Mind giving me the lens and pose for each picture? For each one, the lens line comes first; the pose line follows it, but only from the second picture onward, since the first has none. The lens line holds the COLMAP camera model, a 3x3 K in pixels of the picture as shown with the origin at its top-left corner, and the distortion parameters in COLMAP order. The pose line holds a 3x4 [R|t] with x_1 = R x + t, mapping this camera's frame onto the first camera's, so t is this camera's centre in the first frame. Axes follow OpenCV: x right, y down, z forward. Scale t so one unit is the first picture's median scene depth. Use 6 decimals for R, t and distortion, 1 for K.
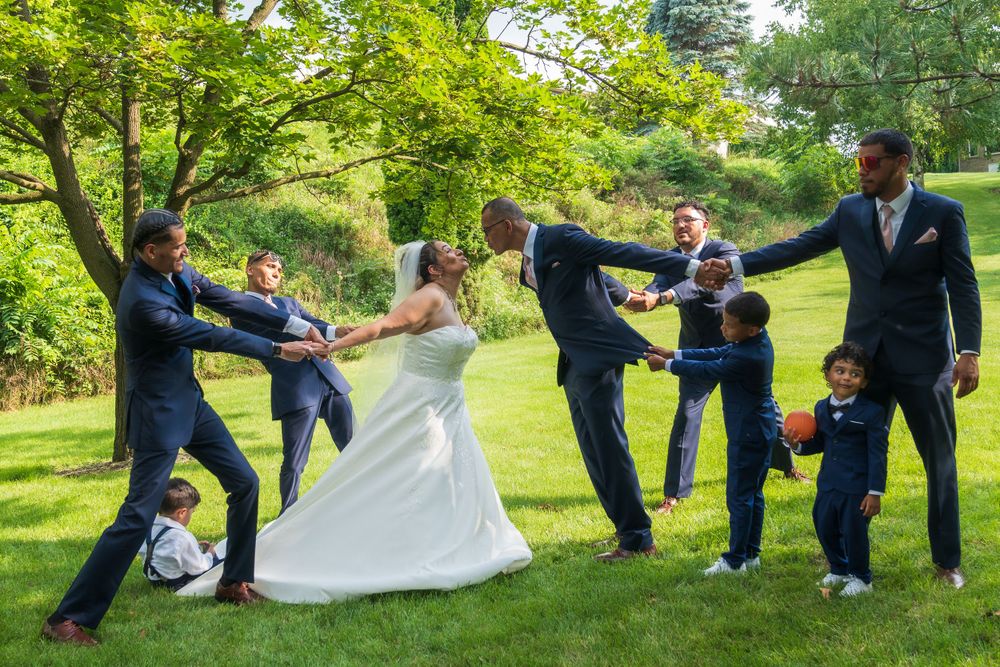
lens RADIAL K [[1007.4, 0, 500.0], [0, 1007.4, 333.5], [0, 0, 1]] dist [-0.016887, -0.013572]
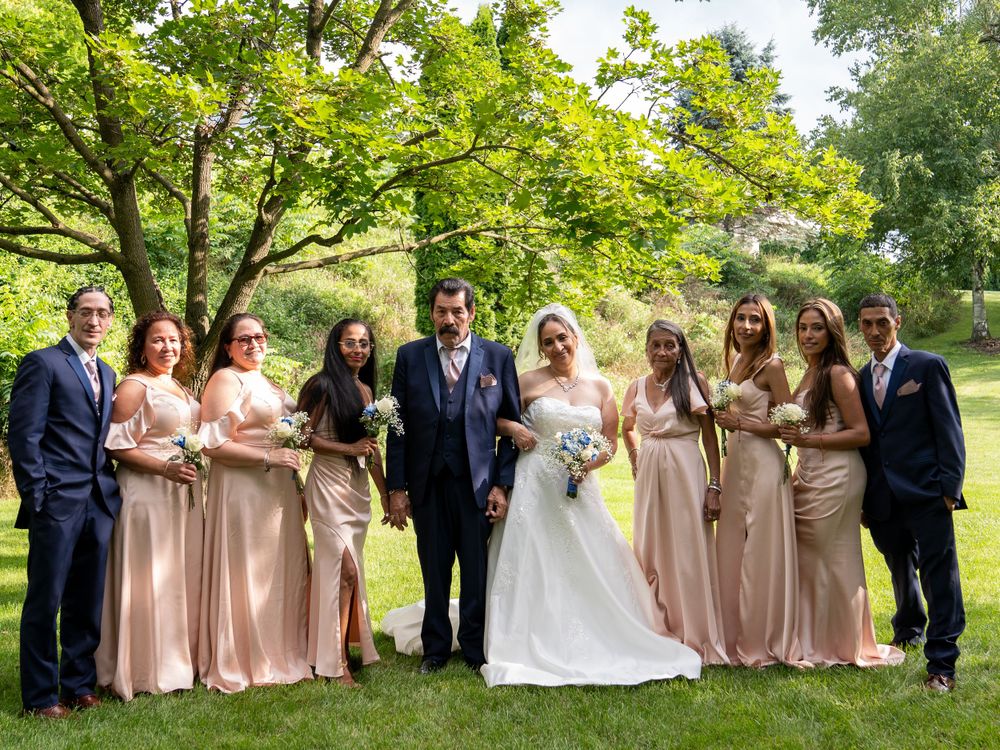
lens RADIAL K [[1140.6, 0, 500.0], [0, 1140.6, 375.0], [0, 0, 1]] dist [-0.093897, -0.005630]
pose [[0.998855, 0.047043, 0.008673, -0.045115], [-0.046388, 0.996844, -0.064428, 0.008717], [-0.011676, 0.063952, 0.997885, -0.008661]]
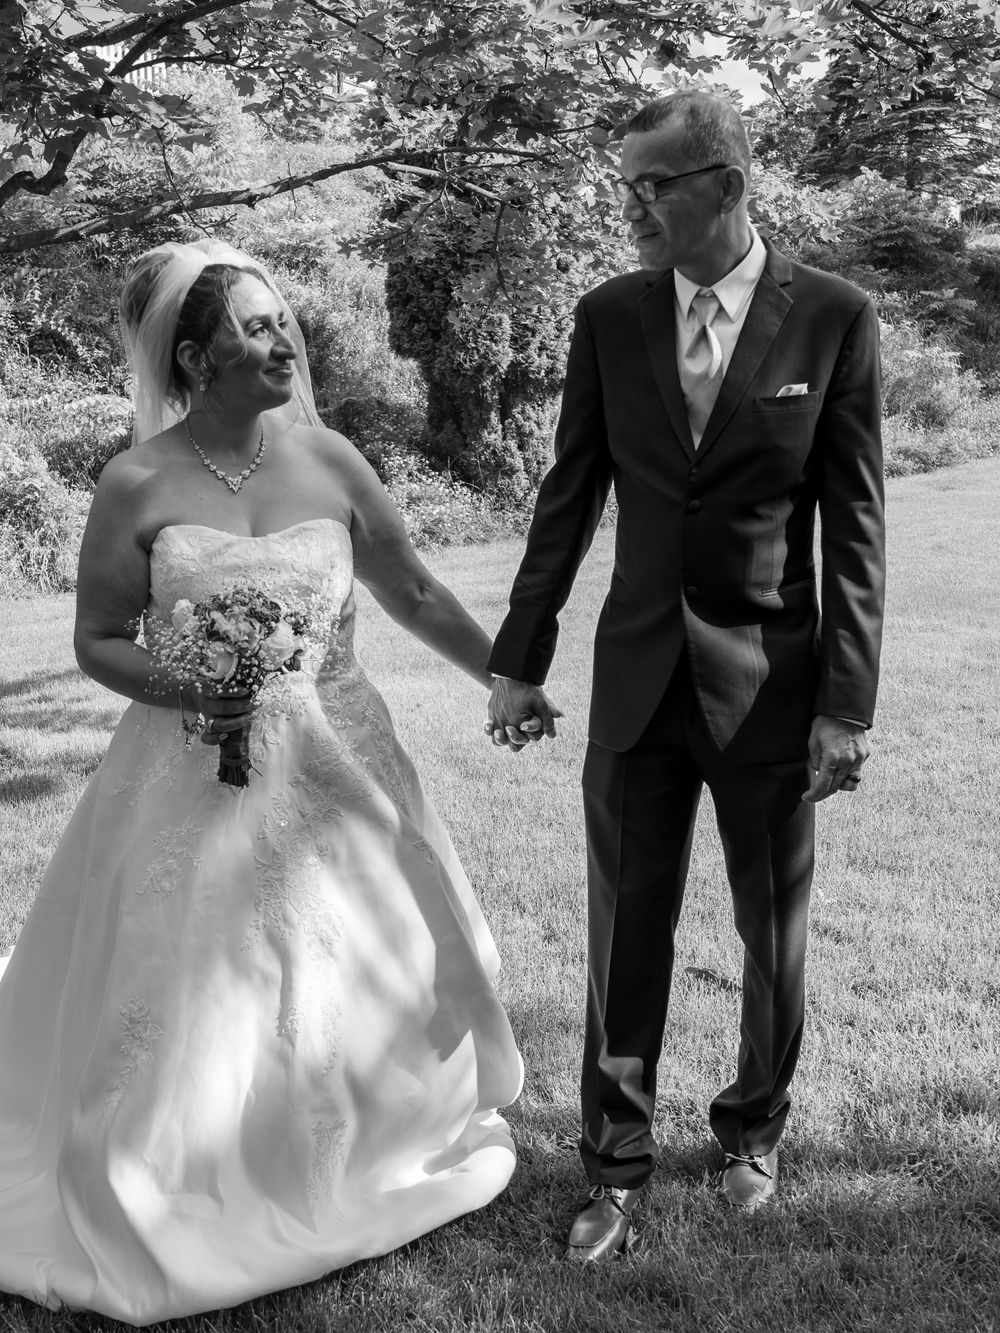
lens RADIAL K [[1575.8, 0, 495.1], [0, 1575.8, 760.1], [0, 0, 1]] dist [-0.116797, 0.058629]
pose [[0.998386, 0.036465, -0.043535, -0.005081], [-0.029217, 0.987189, 0.156859, -0.004910], [0.048697, -0.155334, 0.986661, 0.107933]]
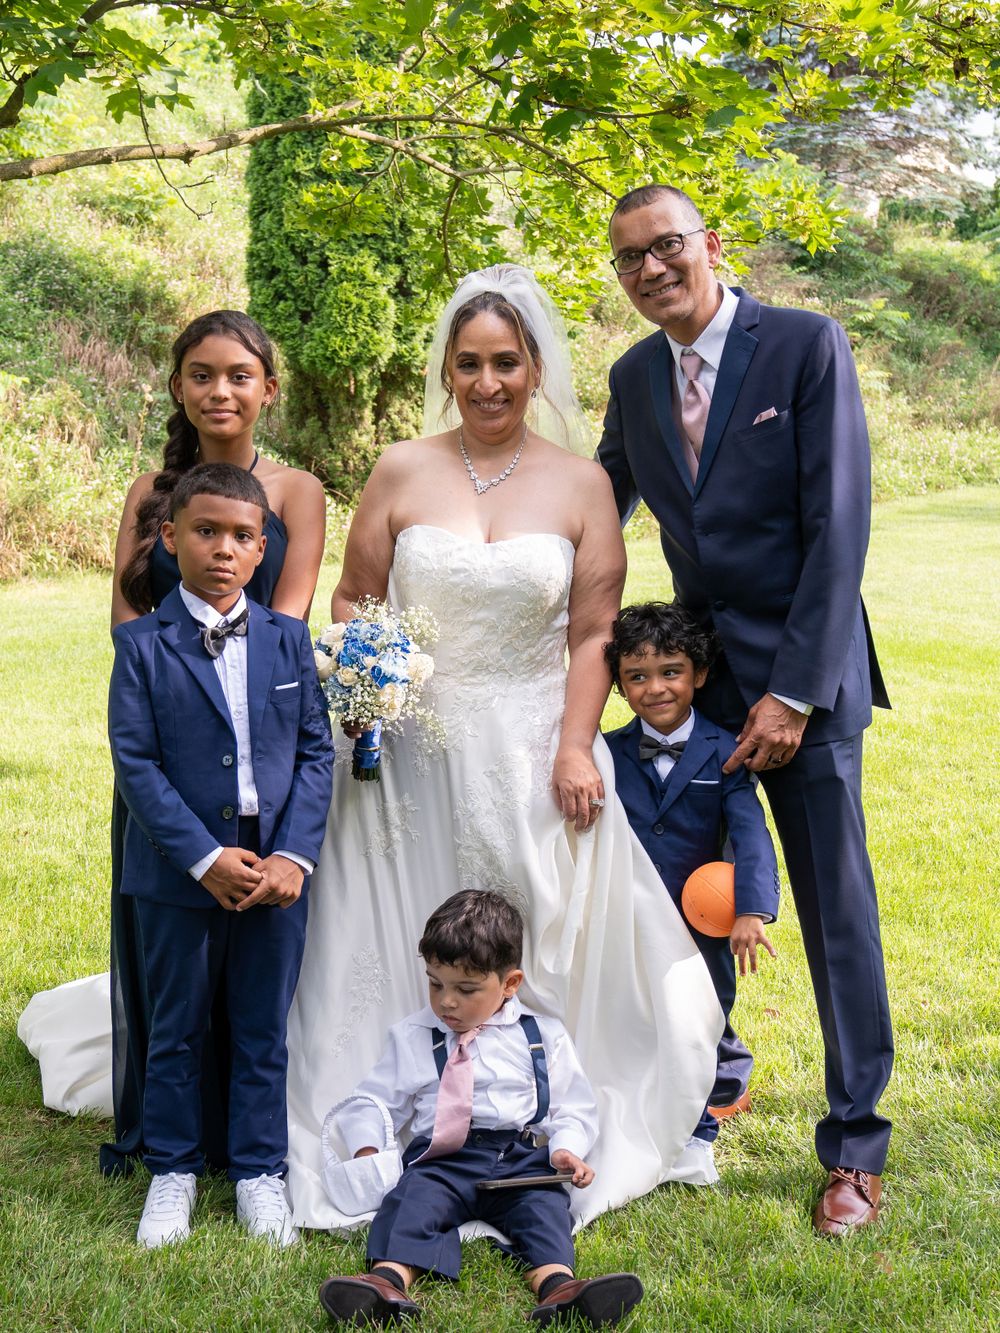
lens RADIAL K [[1921.5, 0, 500.0], [0, 1921.5, 666.5], [0, 0, 1]] dist [-0.041818, 0.006239]
pose [[0.994793, 0.082553, 0.059767, -0.033492], [-0.086314, 0.994252, 0.063348, -0.001483], [-0.054194, -0.068177, 0.996200, 0.078541]]
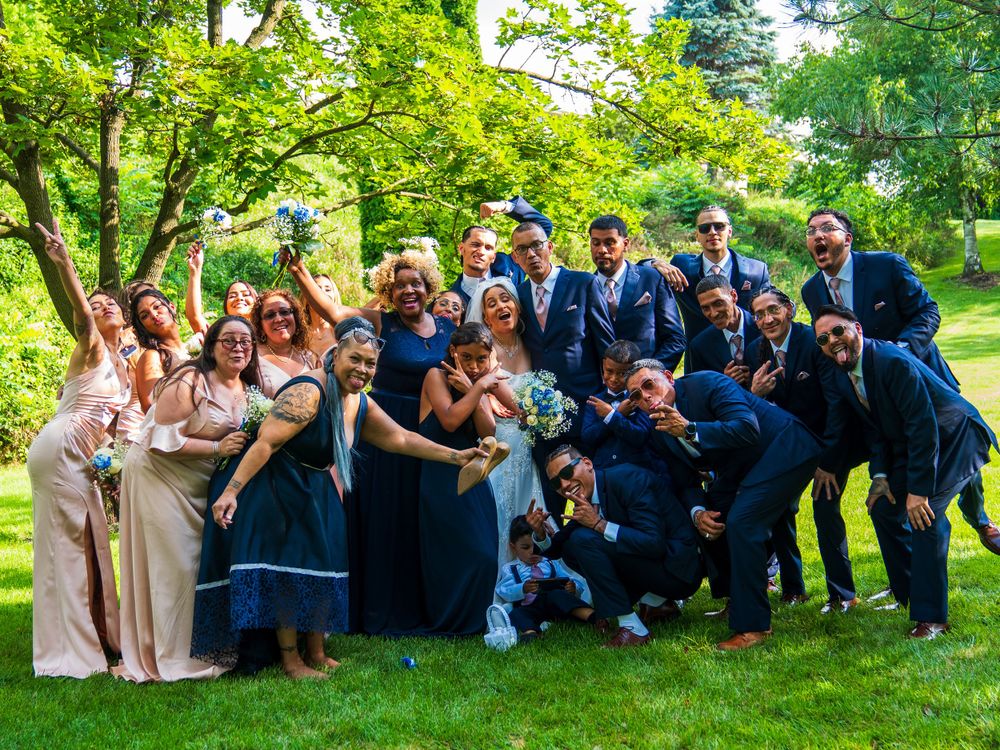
lens RADIAL K [[1222.4, 0, 500.0], [0, 1222.4, 375.0], [0, 0, 1]] dist [-0.083993, -0.003253]
pose [[0.999625, 0.012487, 0.024360, -0.019150], [-0.011905, 0.999644, -0.023882, 0.005400], [-0.024650, 0.023583, 0.999418, -0.041589]]
